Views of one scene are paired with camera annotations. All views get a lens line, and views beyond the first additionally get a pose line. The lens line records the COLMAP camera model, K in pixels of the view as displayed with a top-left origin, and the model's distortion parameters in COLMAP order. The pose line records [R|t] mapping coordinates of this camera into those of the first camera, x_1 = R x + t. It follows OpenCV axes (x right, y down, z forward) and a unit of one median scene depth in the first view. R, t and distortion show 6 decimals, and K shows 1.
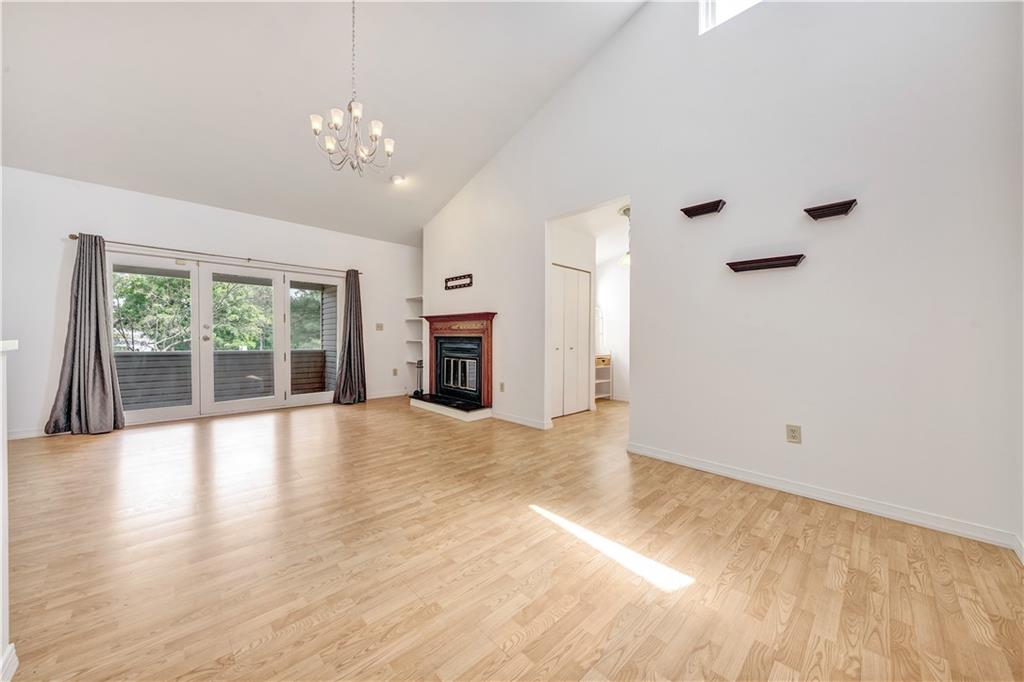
lens RADIAL K [[358.6, 0, 516.2], [0, 358.6, 348.7], [0, 0, 1]] dist [0.010661, -0.005183]
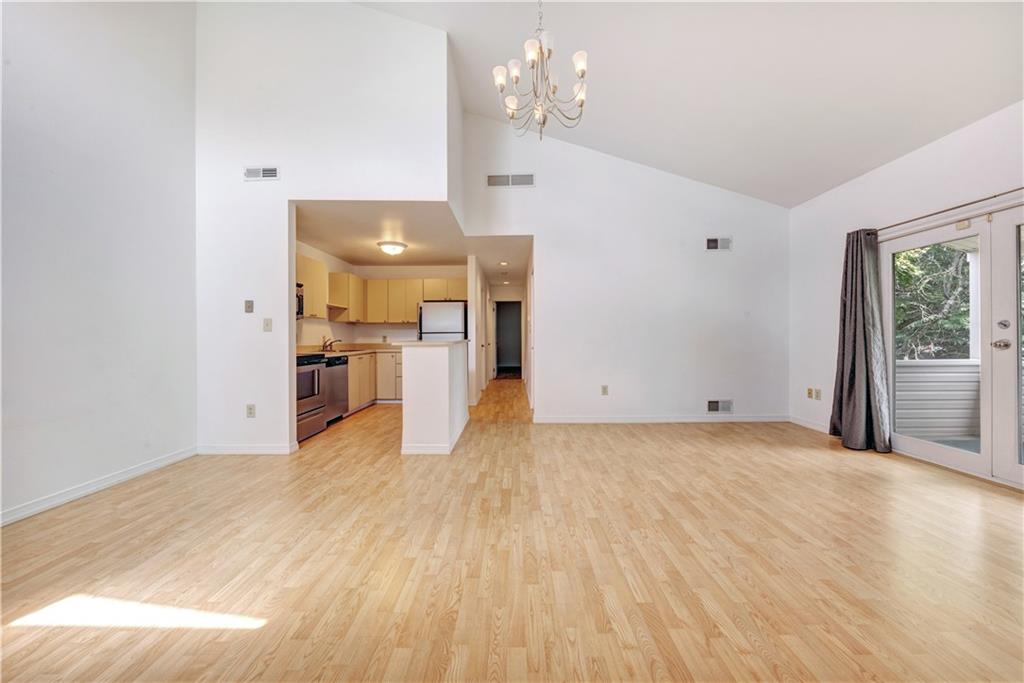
lens RADIAL K [[366.5, 0, 512.9], [0, 366.5, 336.4], [0, 0, 1]] dist [0.010203, -0.007239]
pose [[-0.706662, -0.007986, -0.707506, 0.095201], [-0.023537, 0.999648, 0.012224, -0.032266], [0.707160, 0.025291, -0.706601, 0.903027]]
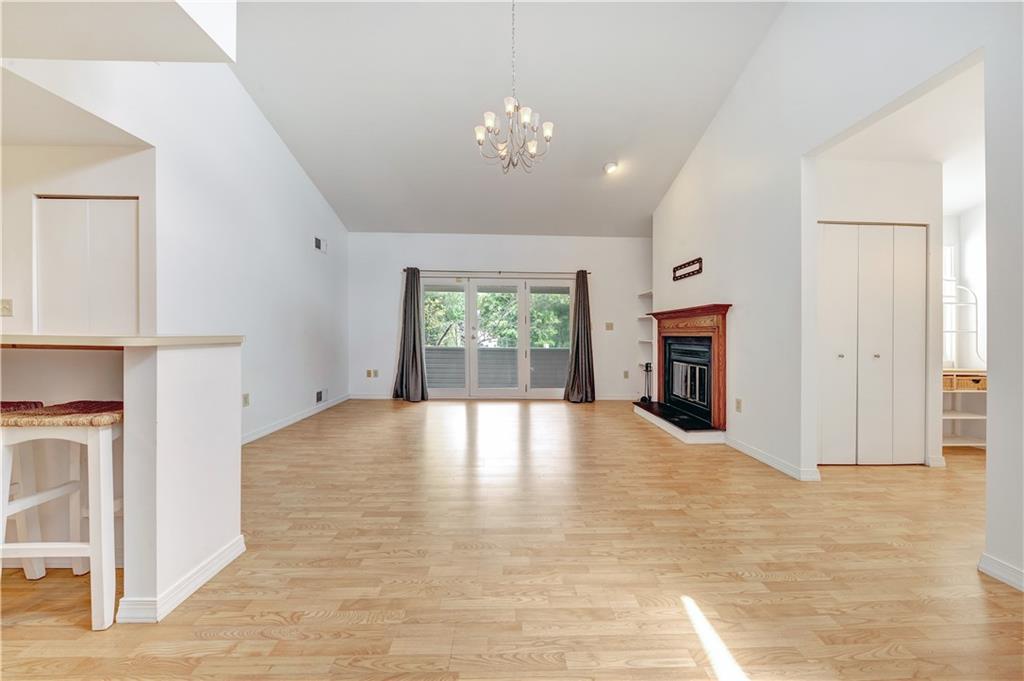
lens RADIAL K [[363.0, 0, 521.1], [0, 363.0, 341.0], [0, 0, 1]] dist [-0.000160, -0.000249]
pose [[0.743030, 0.009842, -0.669185, 0.132968], [-0.024500, 0.999622, -0.012502, -0.004622], [0.668809, 0.025684, 0.742990, 0.160436]]
